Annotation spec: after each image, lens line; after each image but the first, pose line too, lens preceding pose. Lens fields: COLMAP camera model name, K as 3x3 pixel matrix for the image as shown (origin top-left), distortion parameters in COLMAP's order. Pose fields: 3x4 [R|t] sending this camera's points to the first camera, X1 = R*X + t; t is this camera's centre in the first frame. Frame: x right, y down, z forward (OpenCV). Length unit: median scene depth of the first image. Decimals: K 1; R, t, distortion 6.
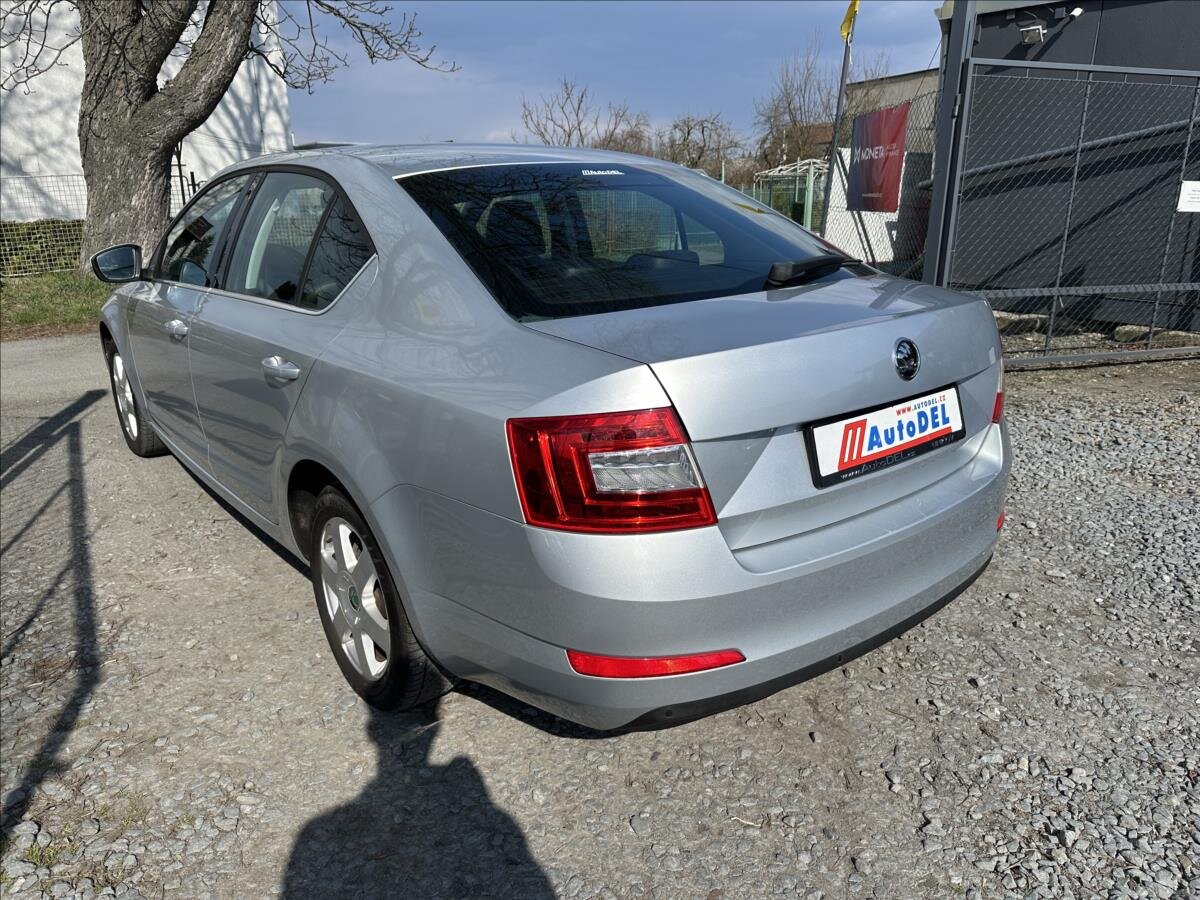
lens RADIAL K [[877.5, 0, 621.9], [0, 877.5, 455.5], [0, 0, 1]] dist [0.014502, -0.020564]
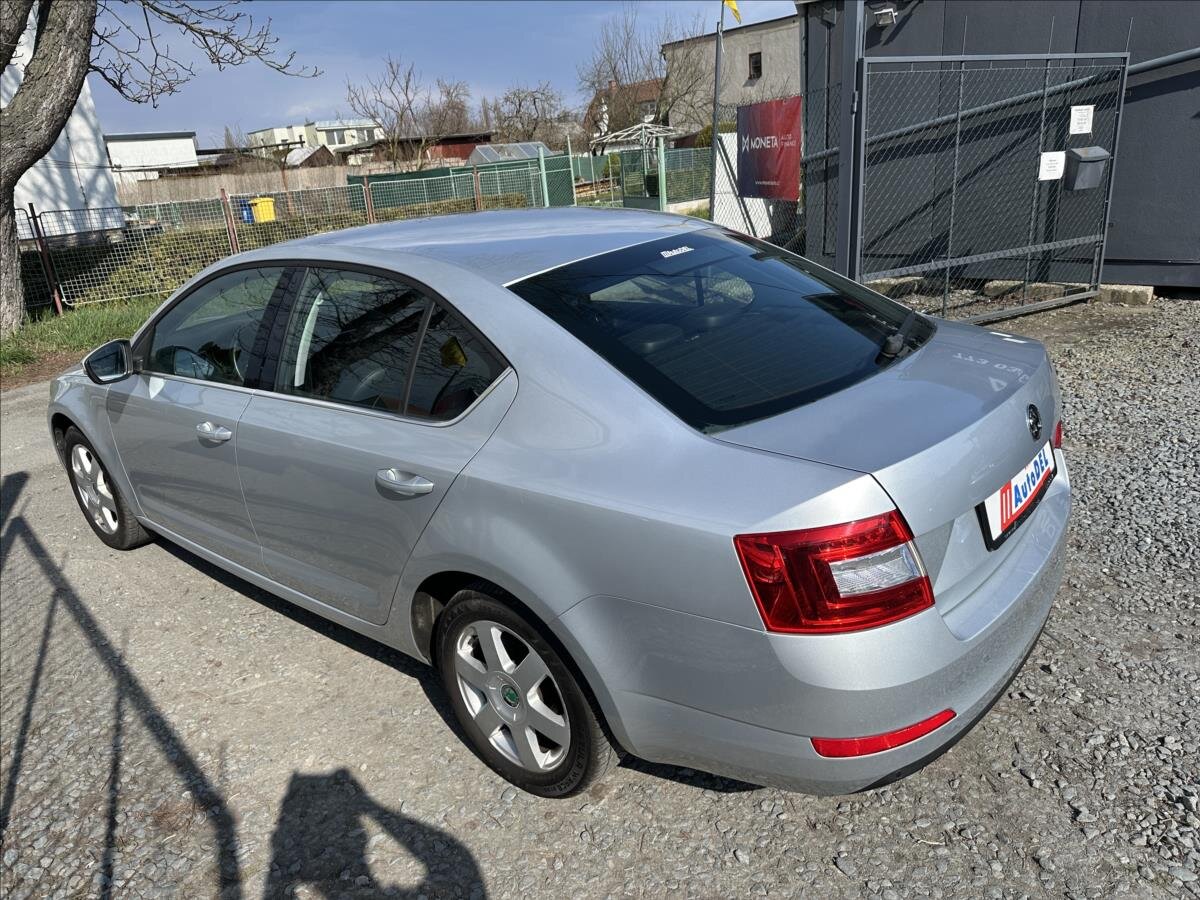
lens RADIAL K [[877.5, 0, 609.2], [0, 877.5, 443.8], [0, 0, 1]] dist [0.014502, -0.020564]
pose [[0.976765, -0.127983, 0.171903, -0.276260], [0.121688, 0.991468, 0.046714, -0.136020], [-0.176415, -0.024710, 0.984006, -0.014966]]
